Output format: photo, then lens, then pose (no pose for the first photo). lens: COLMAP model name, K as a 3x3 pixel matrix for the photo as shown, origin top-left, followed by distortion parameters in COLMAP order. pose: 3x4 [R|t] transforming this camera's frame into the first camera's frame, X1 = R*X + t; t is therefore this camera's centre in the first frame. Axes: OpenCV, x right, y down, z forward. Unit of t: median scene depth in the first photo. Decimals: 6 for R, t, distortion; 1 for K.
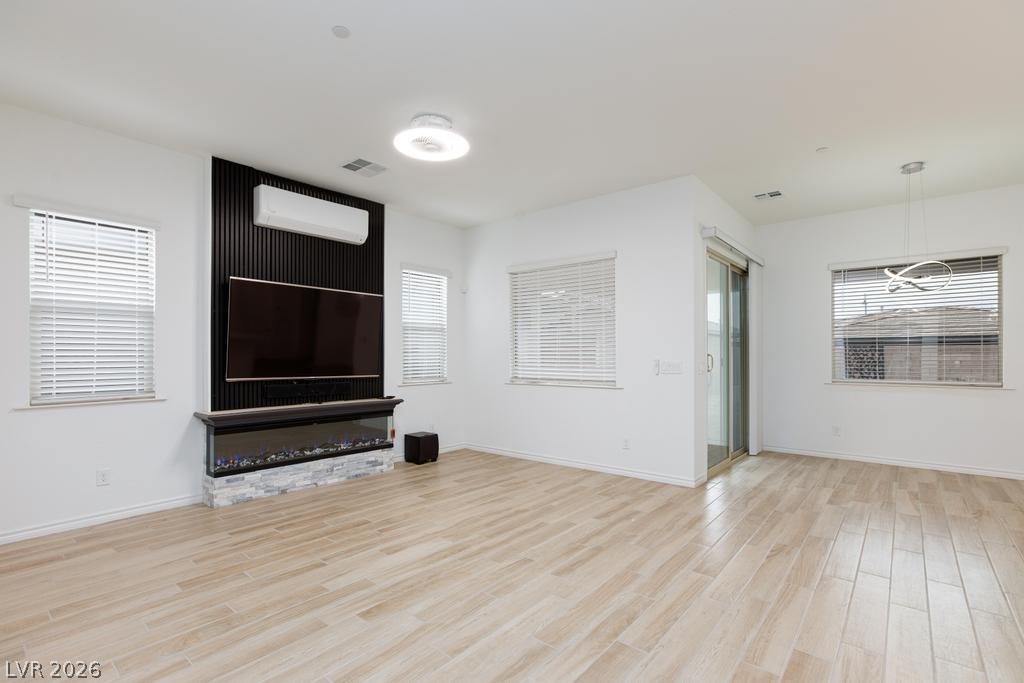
lens RADIAL K [[478.6, 0, 512.6], [0, 478.6, 355.9], [0, 0, 1]] dist [-0.020025, 0.006177]
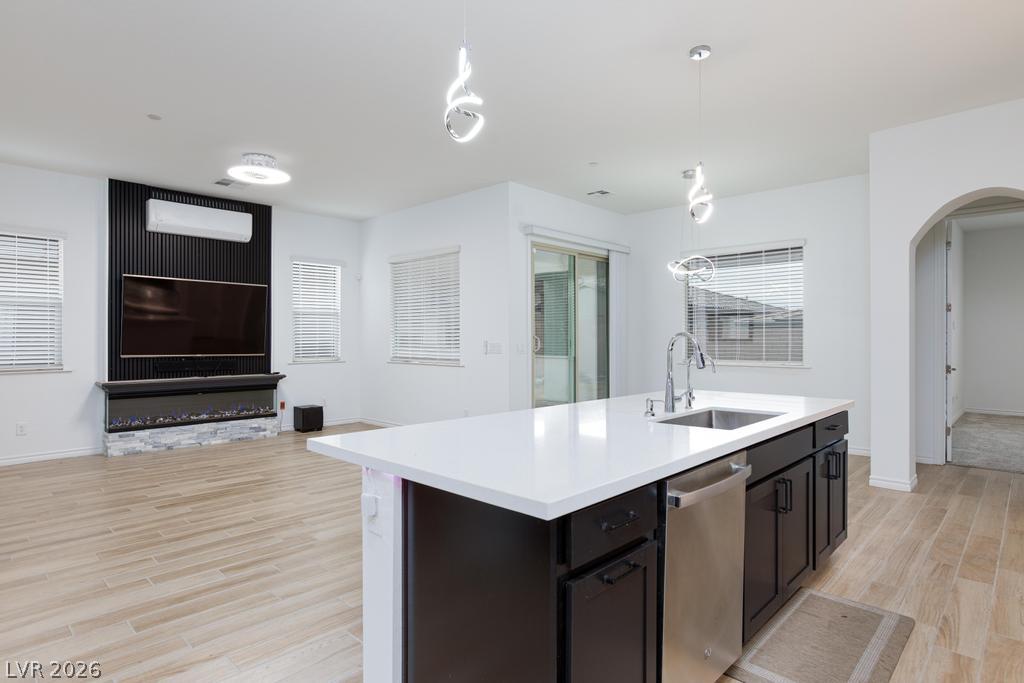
lens RADIAL K [[553.1, 0, 513.2], [0, 553.1, 338.1], [0, 0, 1]] dist [-0.015784, 0.005273]
pose [[0.998134, 0.001232, -0.061042, 0.491310], [-0.001192, 0.999999, 0.000687, -0.000143], [0.061043, -0.000613, 0.998135, -0.363661]]
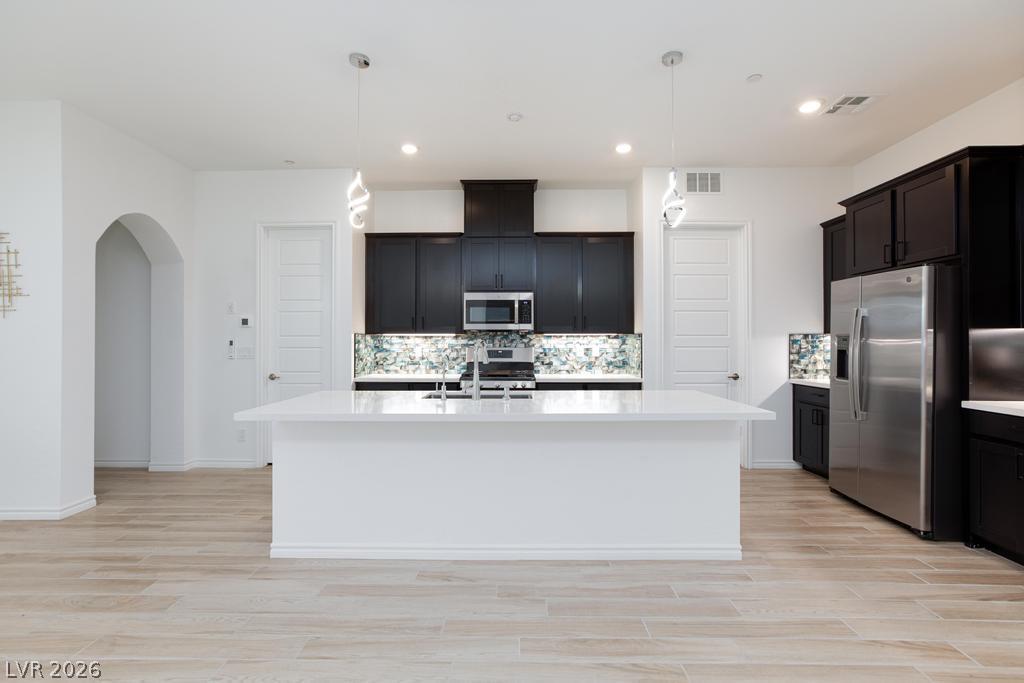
lens RADIAL K [[471.2, 0, 503.9], [0, 471.2, 341.1], [0, 0, 1]] dist [-0.014713, 0.006223]
pose [[-0.624799, 0.004593, 0.780773, 0.070145], [0.001446, 0.999988, -0.004725, 0.000777], [-0.780785, -0.001823, -0.624798, 0.660069]]
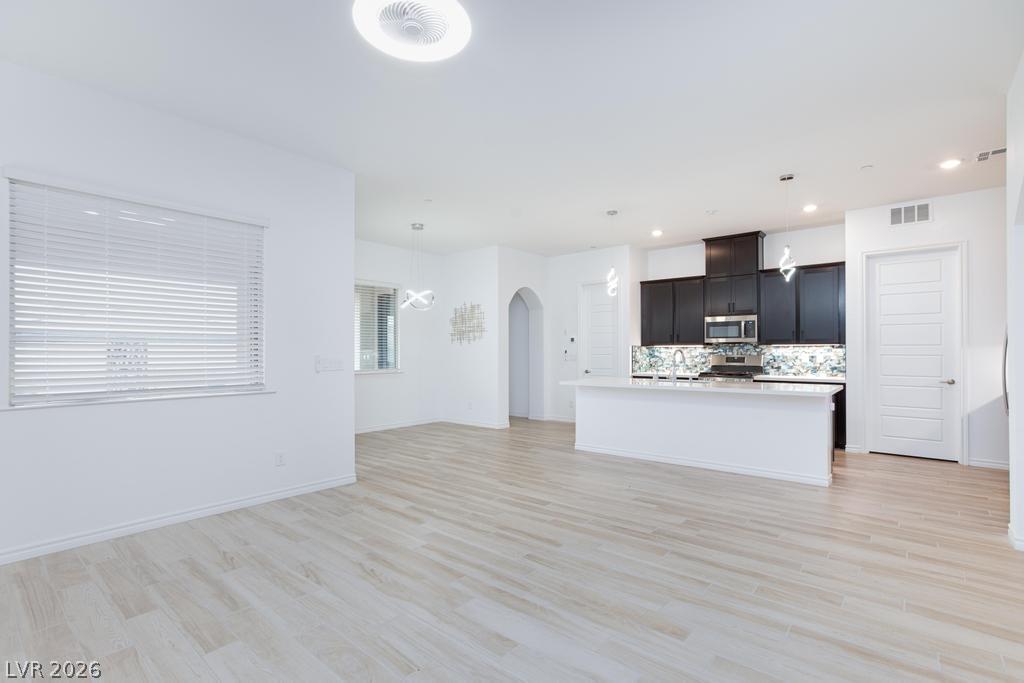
lens RADIAL K [[471.2, 0, 502.3], [0, 471.2, 346.9], [0, 0, 1]] dist [-0.014713, 0.006223]
pose [[0.021709, 0.012348, 0.999688, -0.640672], [0.000499, 0.999923, -0.012361, 0.003170], [-0.999764, 0.000767, 0.021701, 0.695082]]
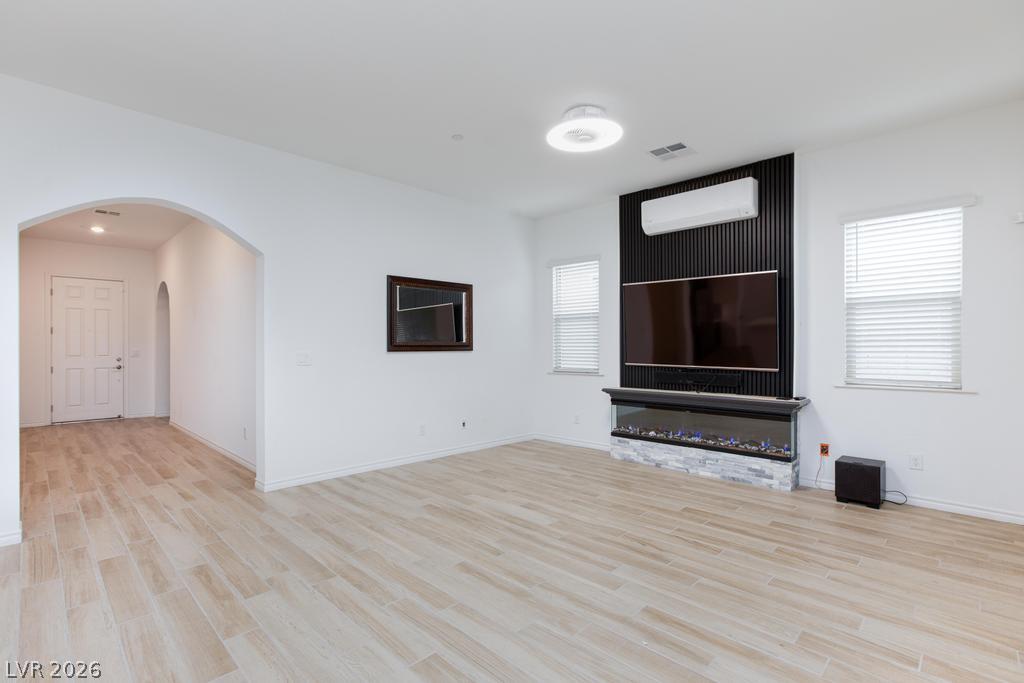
lens RADIAL K [[478.6, 0, 511.1], [0, 478.6, 344.0], [0, 0, 1]] dist [-0.020025, 0.006177]
pose [[-0.078274, -0.002887, -0.996928, 0.680863], [0.002207, 0.999993, -0.003069, -0.000629], [0.996929, -0.002441, -0.078267, 0.742713]]
